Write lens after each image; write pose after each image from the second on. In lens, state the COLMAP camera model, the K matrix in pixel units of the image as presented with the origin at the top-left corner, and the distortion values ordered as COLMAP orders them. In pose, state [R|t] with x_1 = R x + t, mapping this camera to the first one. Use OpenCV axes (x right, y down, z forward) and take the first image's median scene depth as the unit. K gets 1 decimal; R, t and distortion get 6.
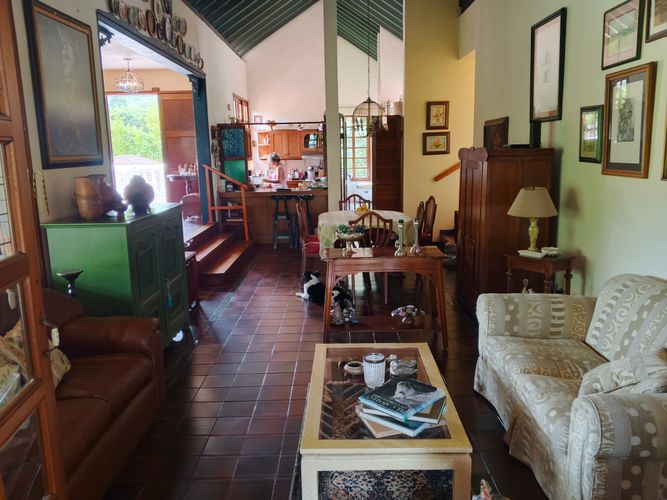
lens RADIAL K [[540.2, 0, 333.8], [0, 540.2, 253.1], [0, 0, 1]] dist [0.098896, -0.181174]
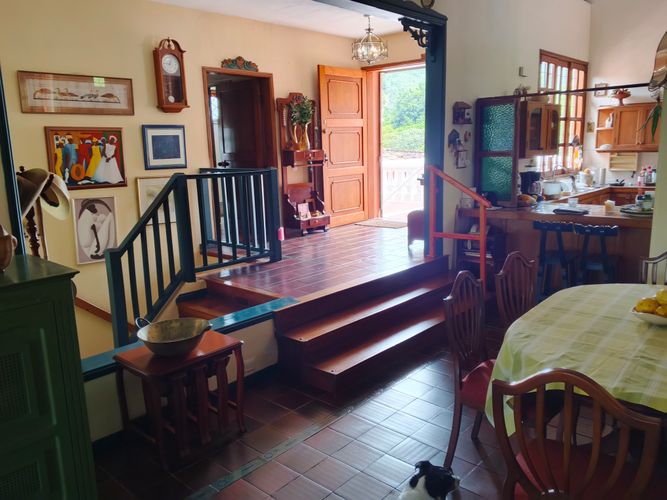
lens RADIAL K [[540.2, 0, 333.8], [0, 540.2, 253.1], [0, 0, 1]] dist [0.098896, -0.181174]
pose [[0.750926, 0.124133, -0.648615, 0.090374], [-0.106835, 0.992072, 0.066178, -0.083414], [0.651687, 0.019601, 0.758235, 0.410387]]
